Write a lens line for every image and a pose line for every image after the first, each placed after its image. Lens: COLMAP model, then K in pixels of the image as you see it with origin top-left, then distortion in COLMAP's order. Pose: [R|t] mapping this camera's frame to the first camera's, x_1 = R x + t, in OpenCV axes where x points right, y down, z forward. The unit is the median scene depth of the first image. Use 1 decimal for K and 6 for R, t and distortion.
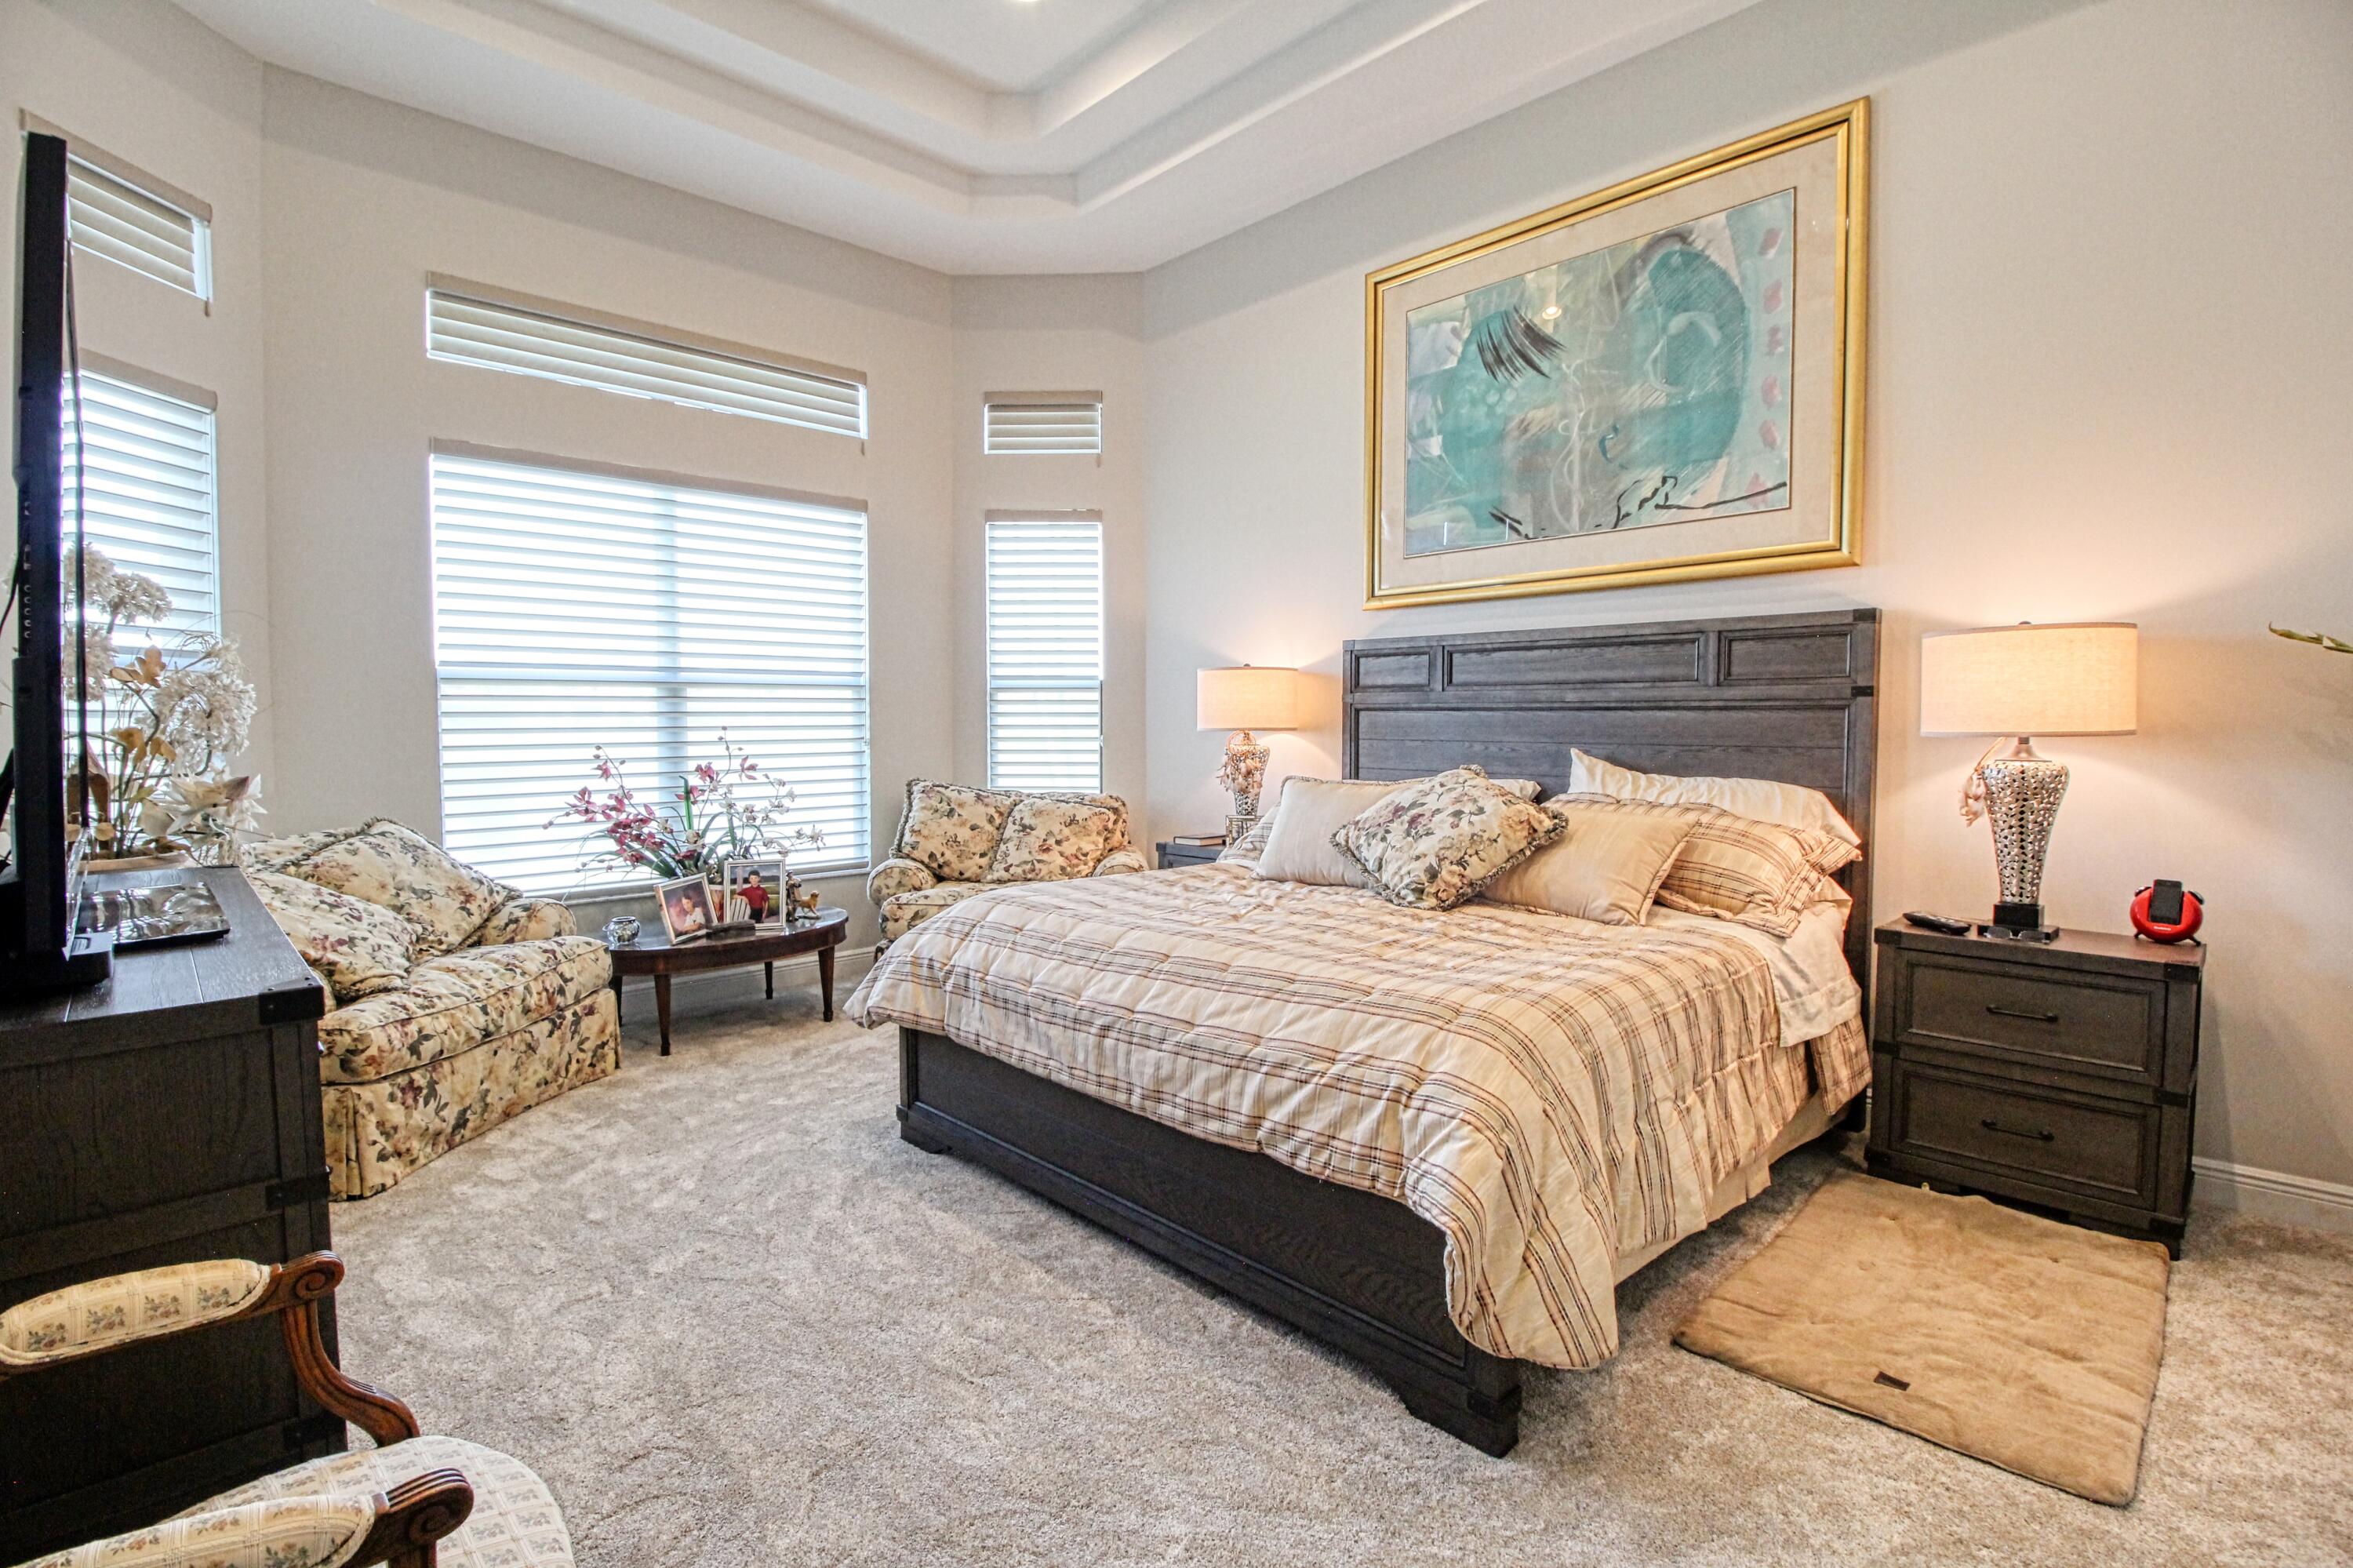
lens RADIAL K [[1086.8, 0, 1182.2], [0, 1086.8, 770.3], [0, 0, 1]] dist [-0.001540, -0.011732]
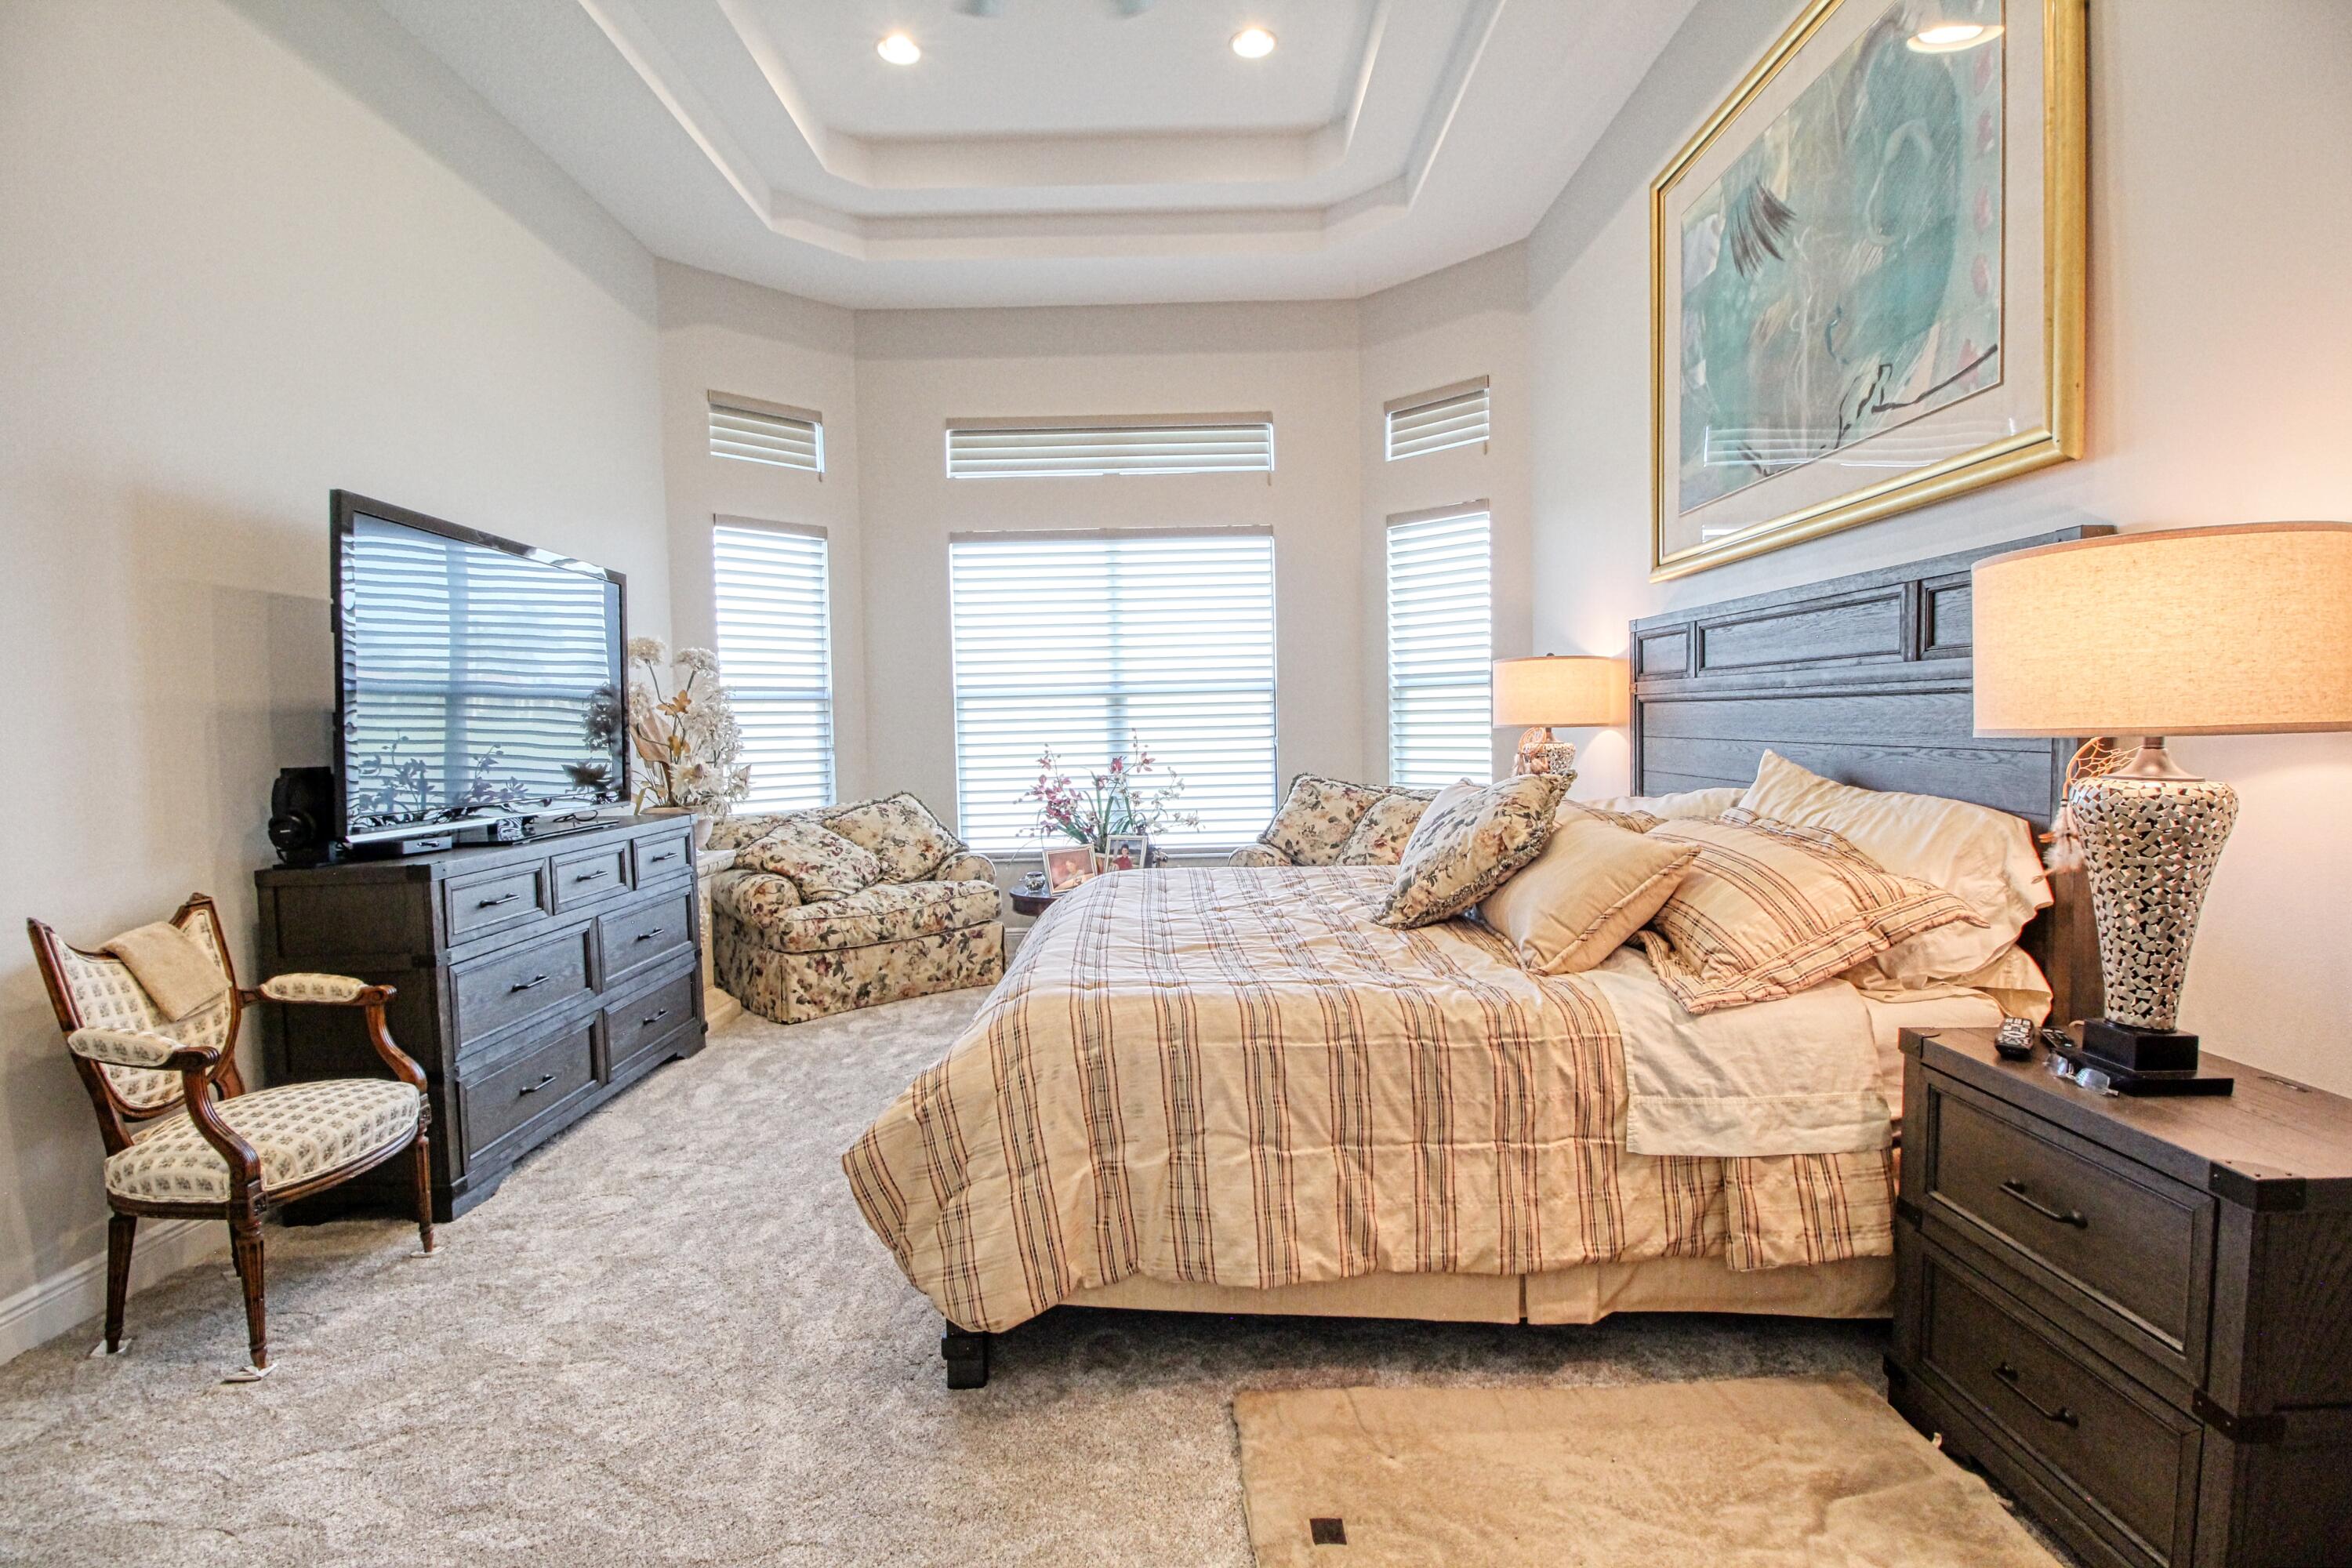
lens RADIAL K [[1086.3, 0, 1183.5], [0, 1086.3, 772.7], [0, 0, 1]] dist [-0.001540, -0.011732]
pose [[0.721945, 0.018999, -0.691690, 0.555583], [-0.012421, 0.999818, 0.014498, -0.009304], [0.691839, -0.001875, 0.722049, 0.161176]]
